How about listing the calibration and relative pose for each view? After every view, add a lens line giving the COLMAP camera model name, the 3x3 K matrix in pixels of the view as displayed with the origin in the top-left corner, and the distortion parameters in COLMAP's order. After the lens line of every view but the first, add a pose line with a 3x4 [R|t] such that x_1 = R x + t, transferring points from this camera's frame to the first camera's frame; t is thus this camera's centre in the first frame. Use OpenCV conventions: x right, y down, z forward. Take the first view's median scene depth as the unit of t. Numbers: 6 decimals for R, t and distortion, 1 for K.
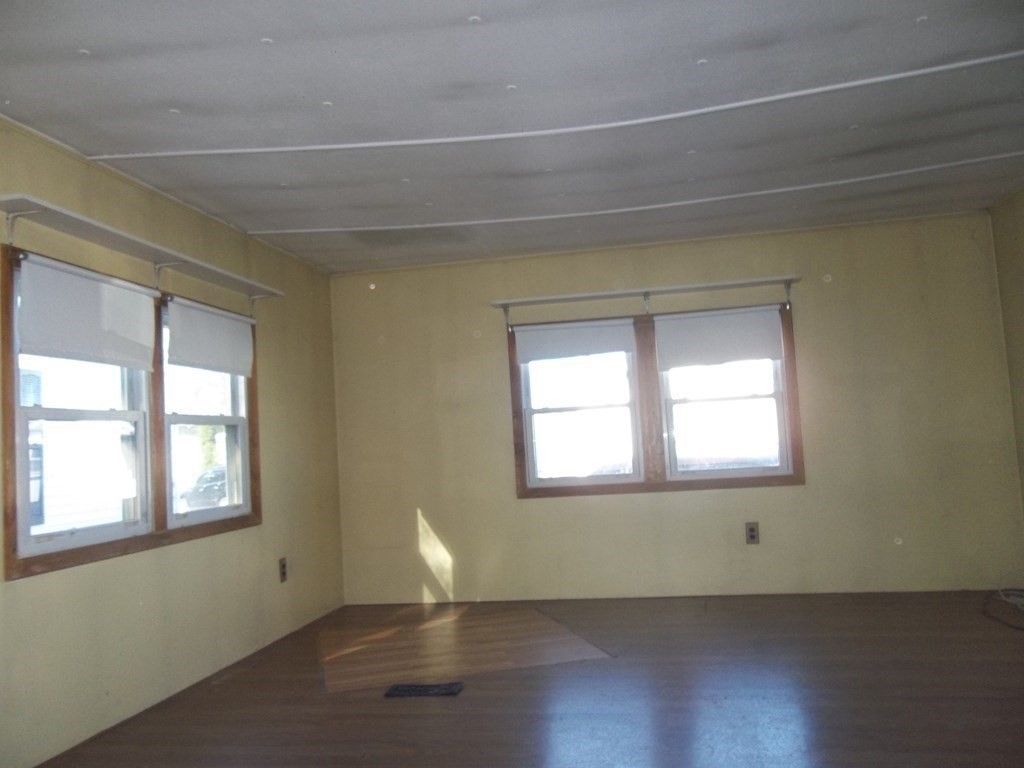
lens RADIAL K [[833.8, 0, 512.0], [0, 833.8, 384.0], [0, 0, 1]] dist [0.007354, 0.008260]
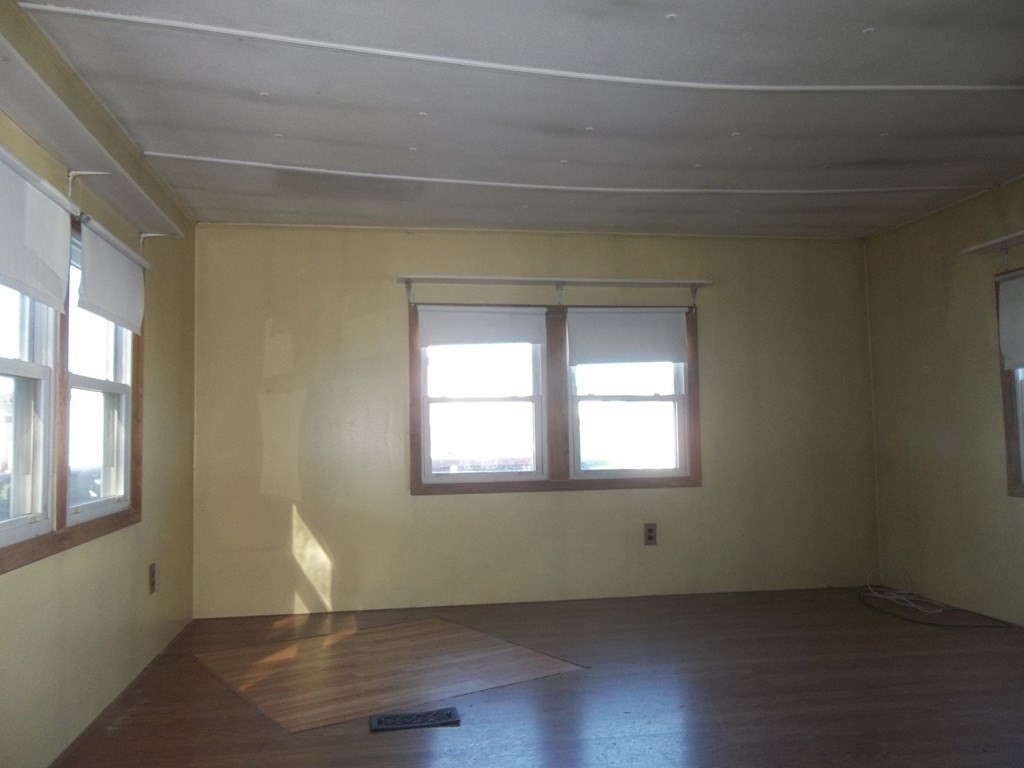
lens RADIAL K [[832.5, 0, 512.0], [0, 832.5, 384.0], [0, 0, 1]] dist [-0.004794, 0.004404]
pose [[0.940221, 0.062856, 0.334715, -0.206724], [-0.062977, 0.997960, -0.010502, 0.020437], [-0.334692, -0.011205, 0.942261, 0.119824]]
